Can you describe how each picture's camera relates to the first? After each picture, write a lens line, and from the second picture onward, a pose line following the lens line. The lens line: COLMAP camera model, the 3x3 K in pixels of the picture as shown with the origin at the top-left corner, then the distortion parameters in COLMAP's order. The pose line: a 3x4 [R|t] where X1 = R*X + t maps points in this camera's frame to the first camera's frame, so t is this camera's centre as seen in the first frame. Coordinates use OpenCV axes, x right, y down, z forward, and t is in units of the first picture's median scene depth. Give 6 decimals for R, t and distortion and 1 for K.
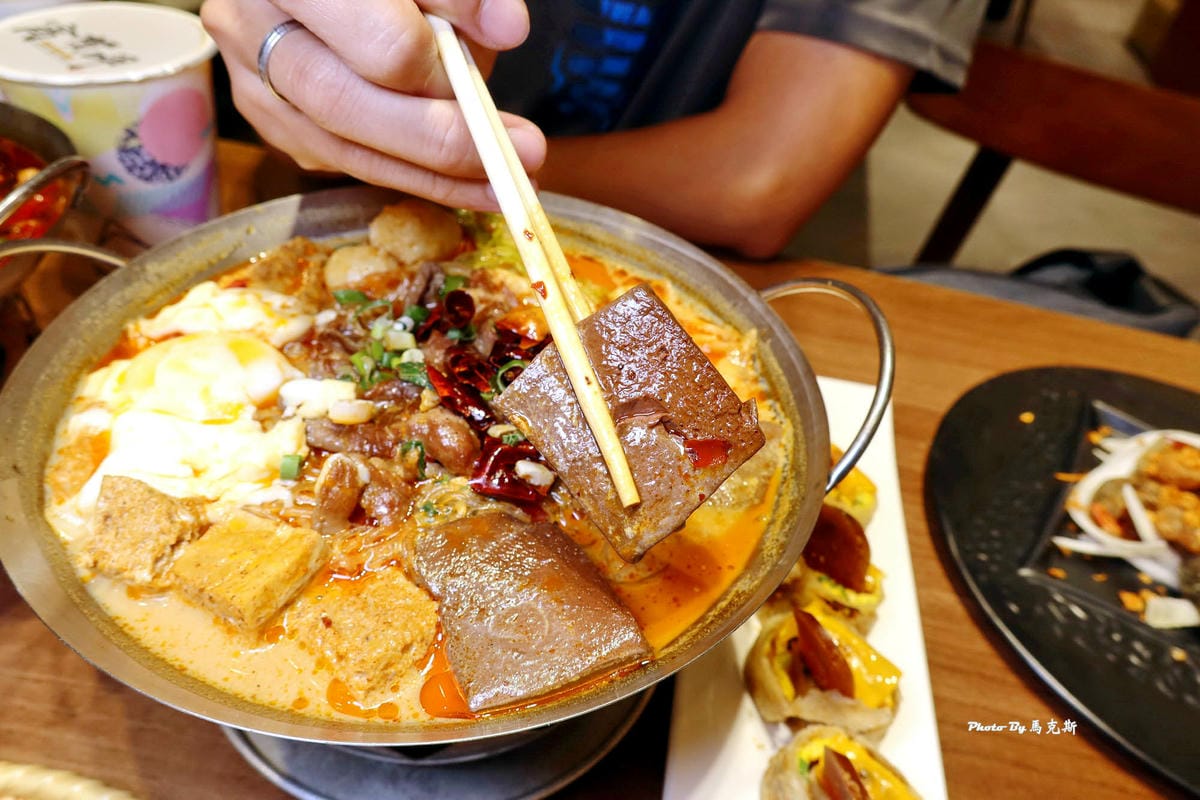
lens RADIAL K [[791.5, 0, 600.0], [0, 791.5, 400.0], [0, 0, 1]] dist [-0.027375, -0.000477]
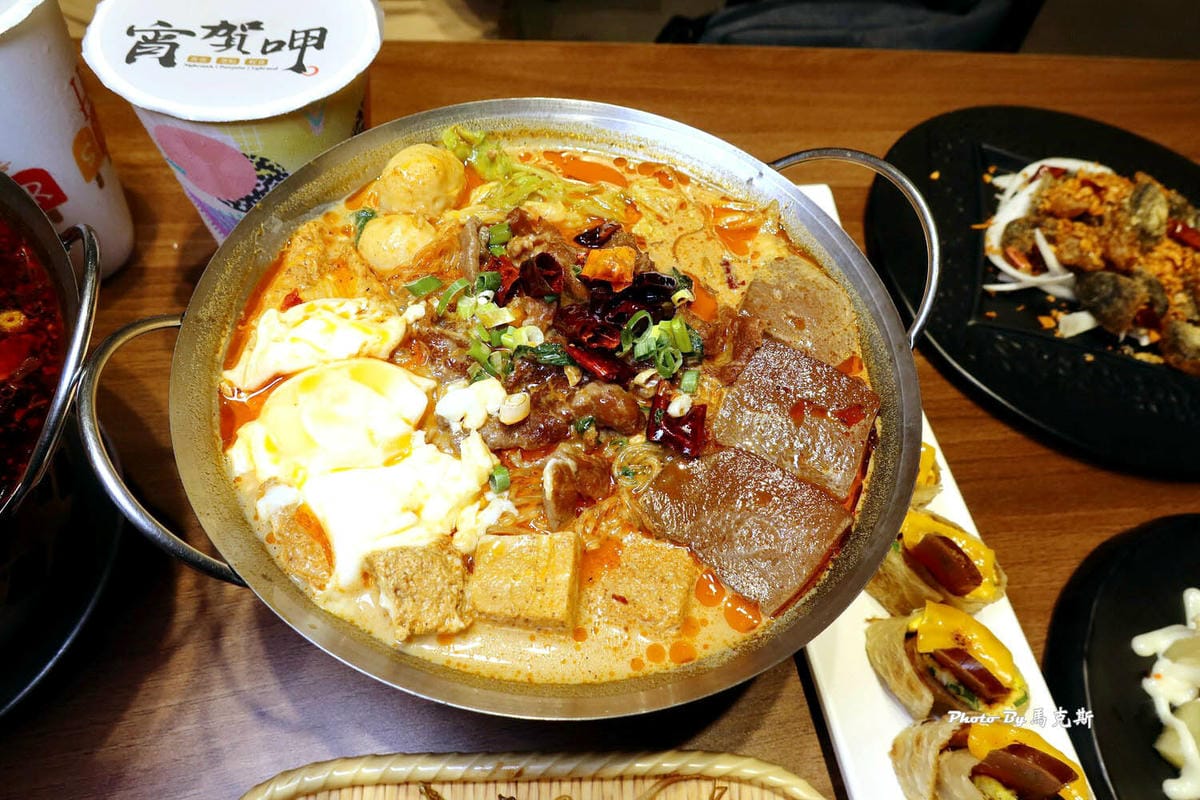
lens RADIAL K [[866.1, 0, 600.0], [0, 866.1, 400.0], [0, 0, 1]] dist [0.008029, 0.001924]
pose [[0.922430, -0.307250, 0.233924, -0.340342], [0.210499, 0.907918, 0.362457, -0.280040], [-0.323749, -0.285101, 0.902166, -0.062445]]
